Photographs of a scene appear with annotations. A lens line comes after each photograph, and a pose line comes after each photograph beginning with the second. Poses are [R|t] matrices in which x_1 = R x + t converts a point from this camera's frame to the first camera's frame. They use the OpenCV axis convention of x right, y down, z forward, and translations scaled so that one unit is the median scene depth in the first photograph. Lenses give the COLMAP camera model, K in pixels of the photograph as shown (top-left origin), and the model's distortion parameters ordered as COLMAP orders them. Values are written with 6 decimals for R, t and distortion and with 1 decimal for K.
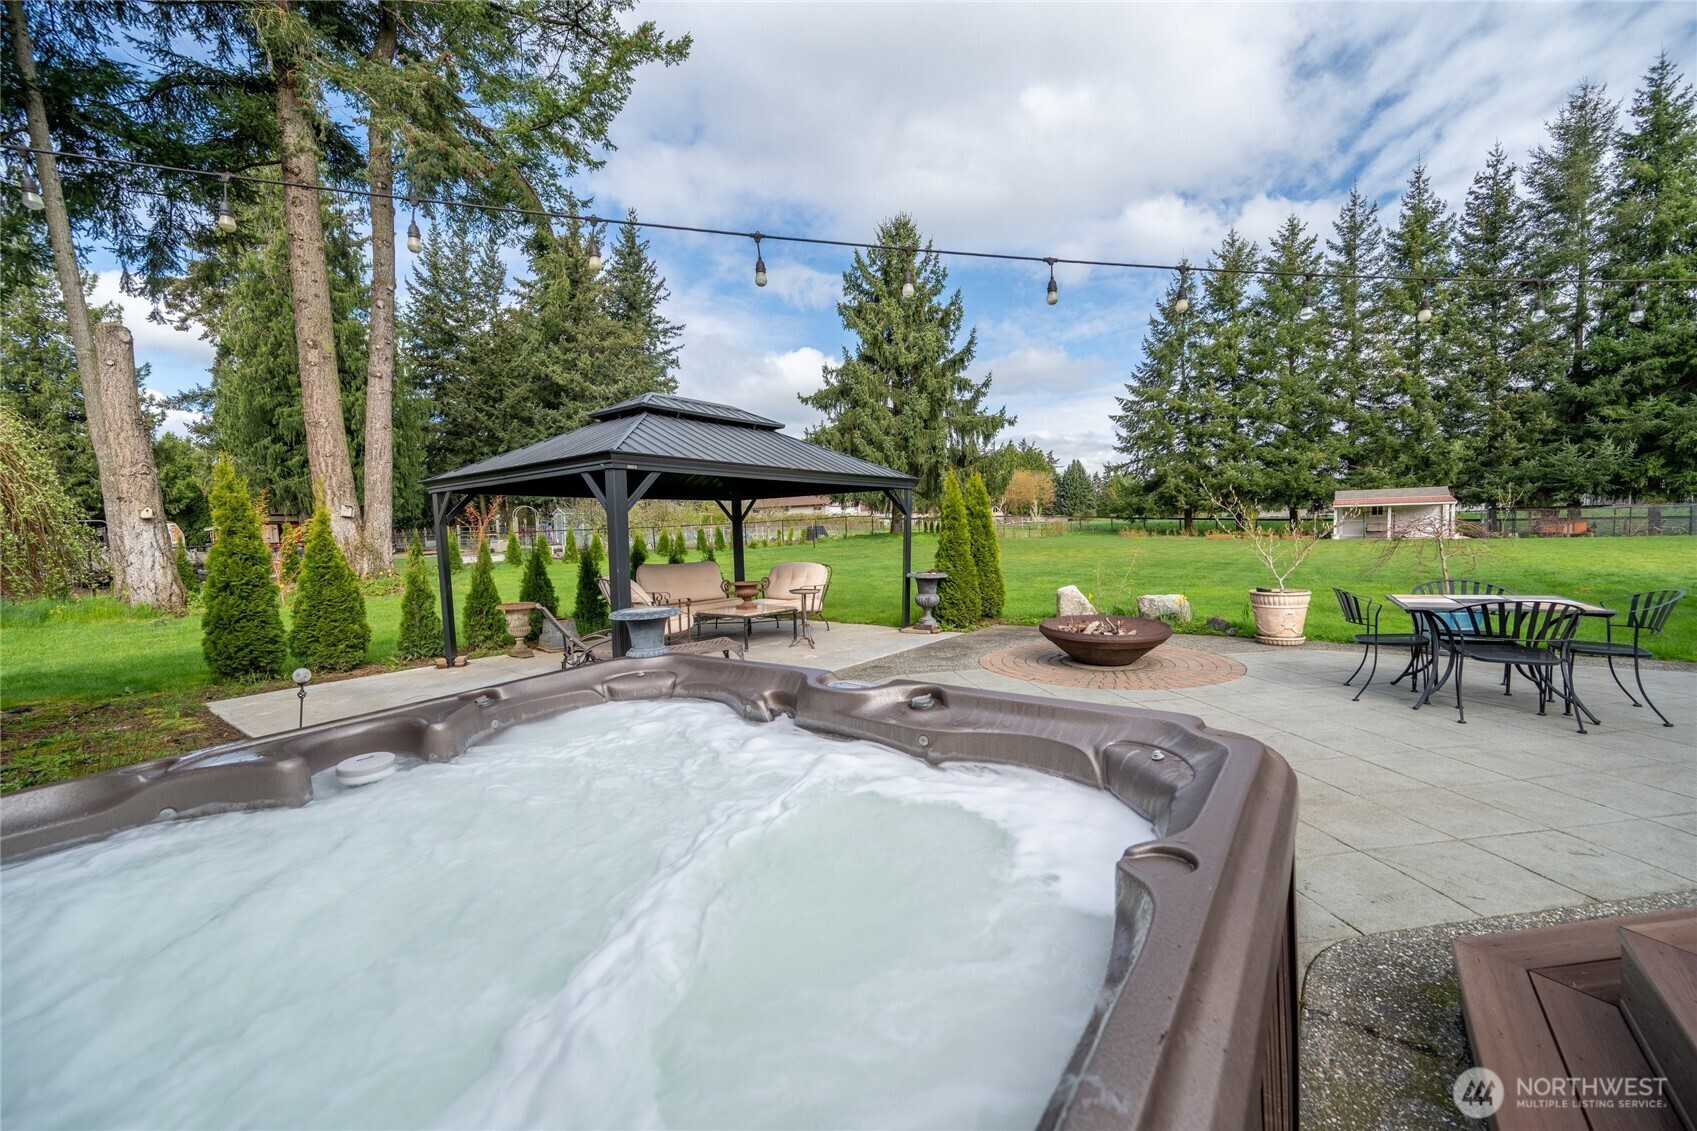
lens RADIAL K [[662.6, 0, 848.5], [0, 662.6, 565.5], [0, 0, 1]] dist [-0.000788, 0.000113]
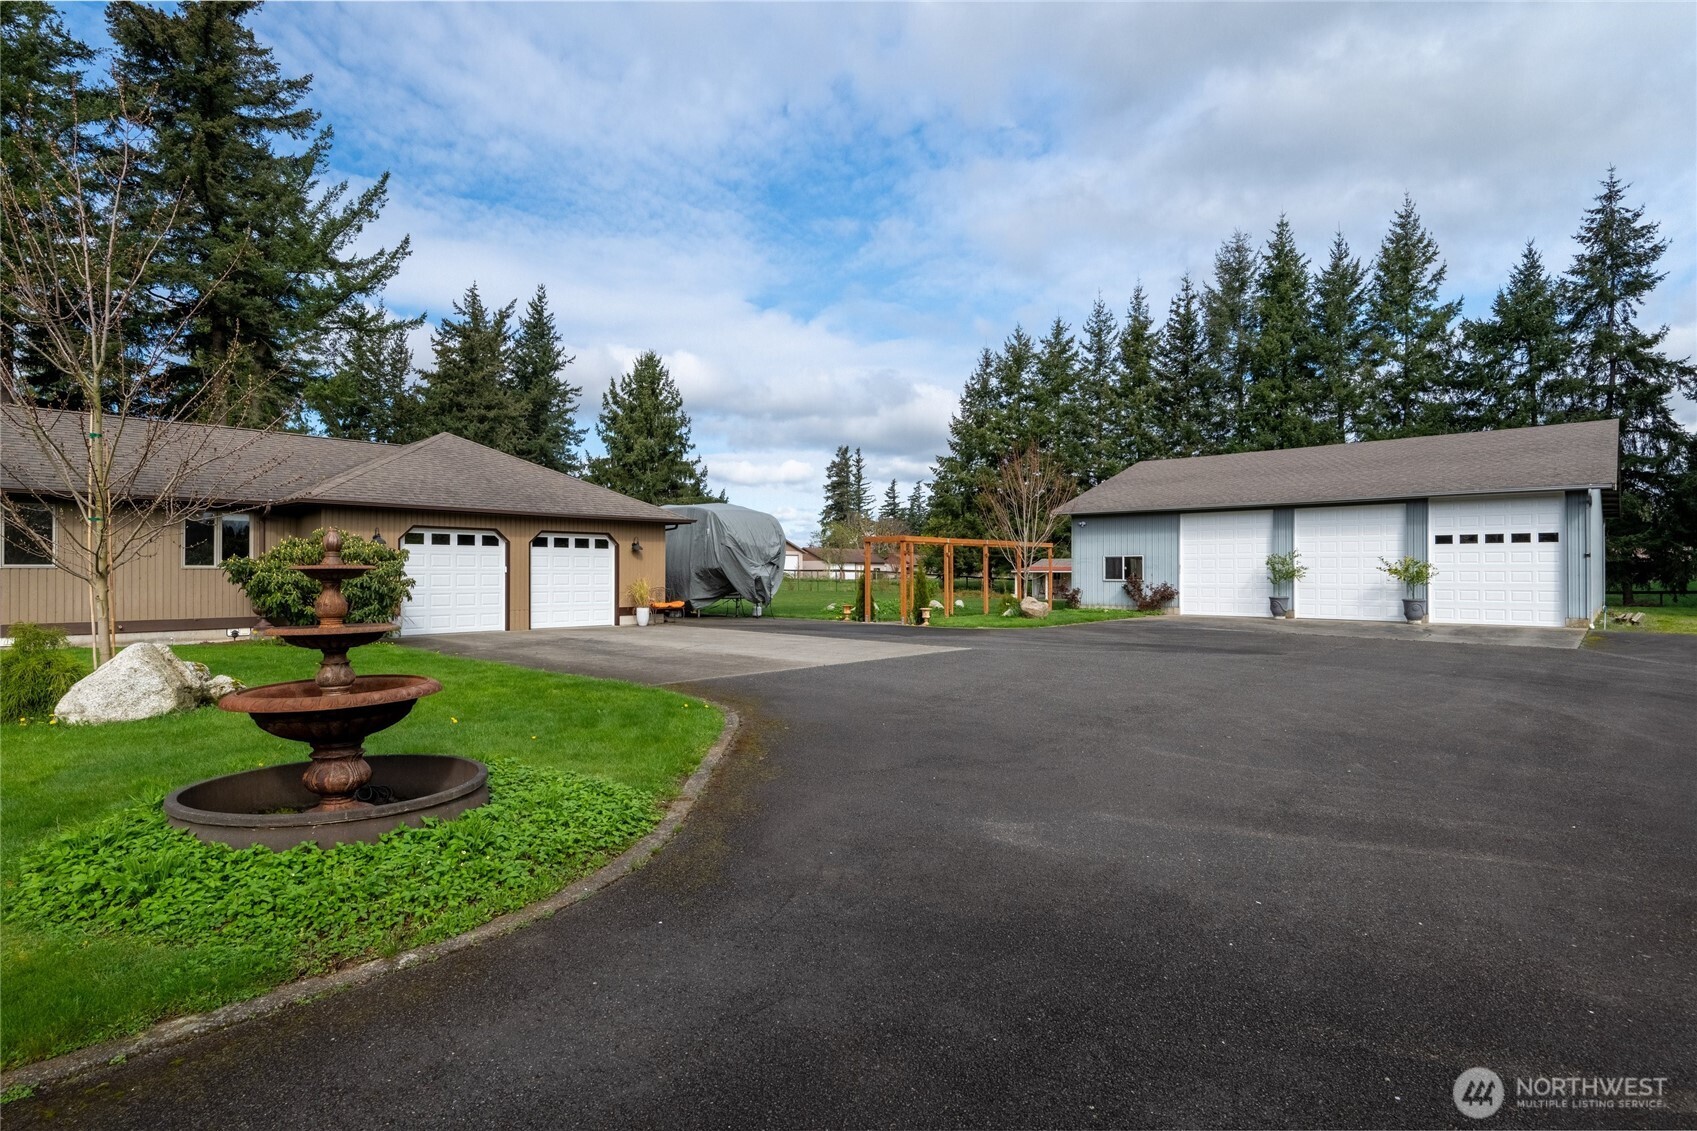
lens RADIAL K [[868.1, 0, 852.9], [0, 868.1, 567.0], [0, 0, 1]] dist [-0.002039, 0.000658]
pose [[0.993708, 0.029255, -0.108113, 0.575965], [-0.037108, 0.996761, -0.071353, 0.026395], [0.105675, 0.074916, 0.991575, -0.582315]]
